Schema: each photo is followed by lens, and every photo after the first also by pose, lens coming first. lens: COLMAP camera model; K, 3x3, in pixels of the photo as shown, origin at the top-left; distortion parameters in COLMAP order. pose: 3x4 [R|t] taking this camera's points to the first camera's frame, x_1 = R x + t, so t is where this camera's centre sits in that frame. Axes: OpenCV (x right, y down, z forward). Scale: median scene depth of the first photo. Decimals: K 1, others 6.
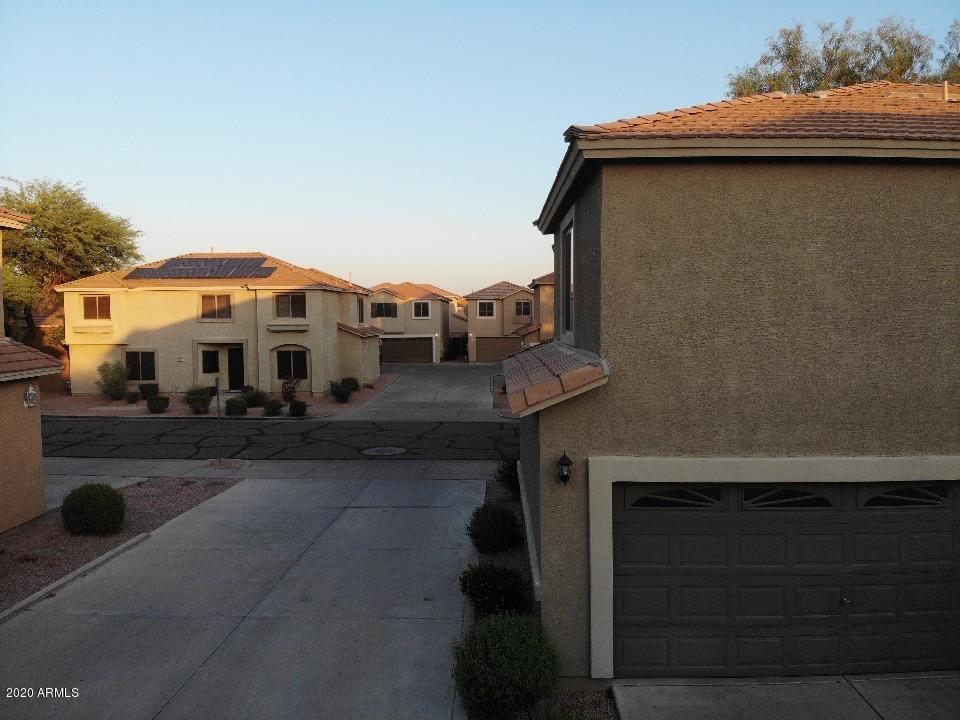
lens RADIAL K [[710.0, 0, 488.5], [0, 710.0, 353.0], [0, 0, 1]] dist [0.027376, -0.046397]
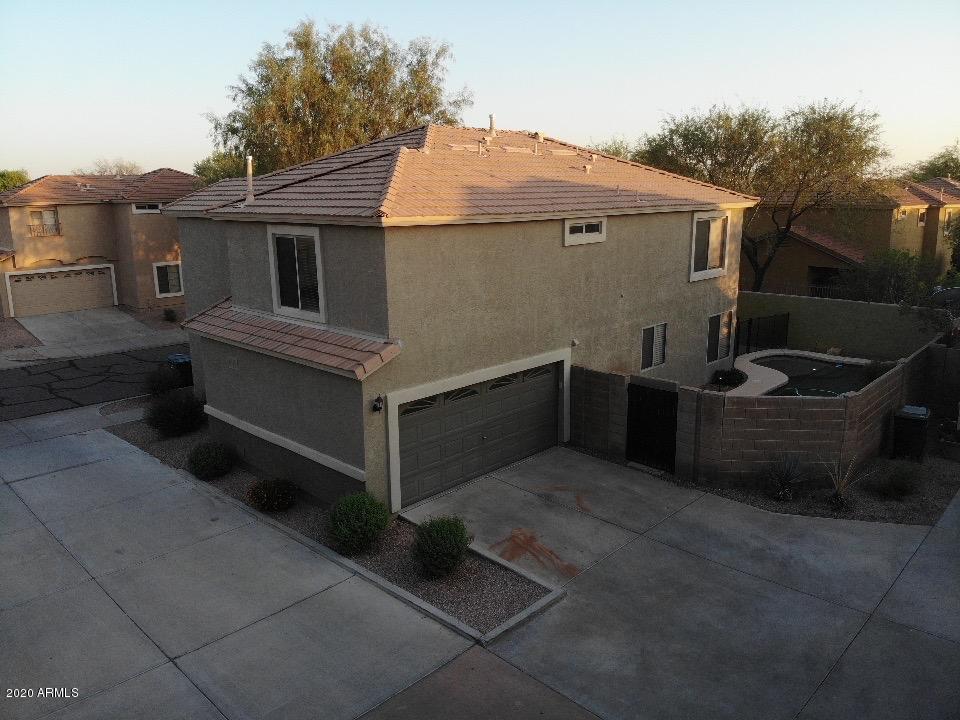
lens RADIAL K [[710.0, 0, 474.5], [0, 710.0, 353.3], [0, 0, 1]] dist [0.027376, -0.046397]
pose [[0.699260, -0.156037, 0.697630, -0.912732], [0.046892, 0.983798, 0.173042, -0.246835], [-0.713328, -0.088288, 0.695247, -0.369236]]
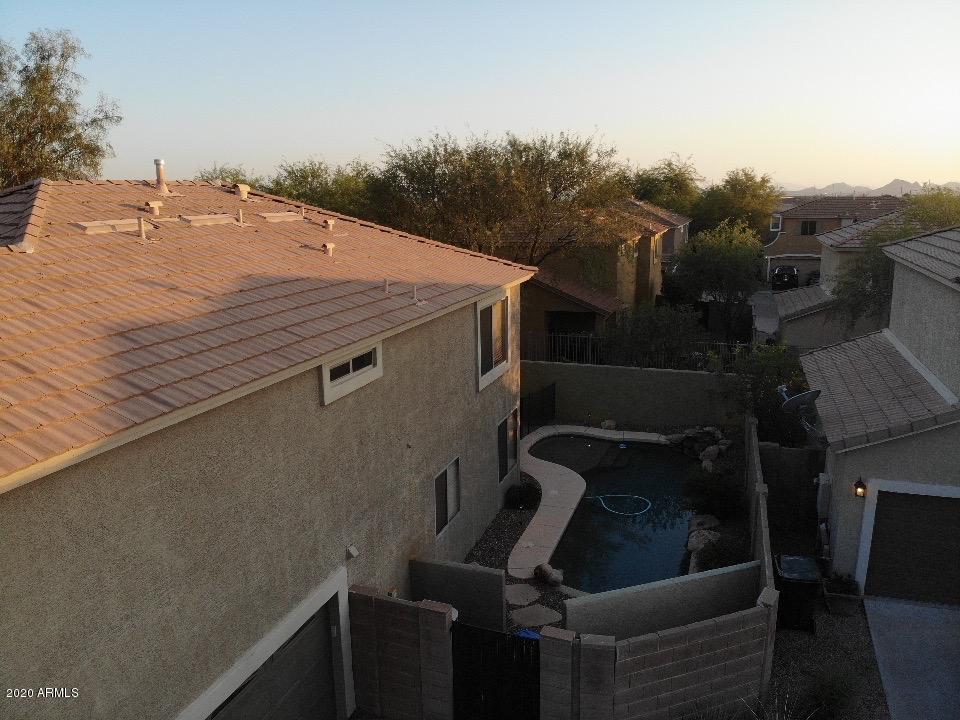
lens RADIAL K [[710.0, 0, 466.4], [0, 710.0, 374.4], [0, 0, 1]] dist [0.027376, -0.046397]
pose [[0.350821, -0.223178, 0.909459, -0.172479], [0.061170, 0.974573, 0.215561, -0.484221], [-0.934442, -0.019992, 0.355553, 0.308204]]
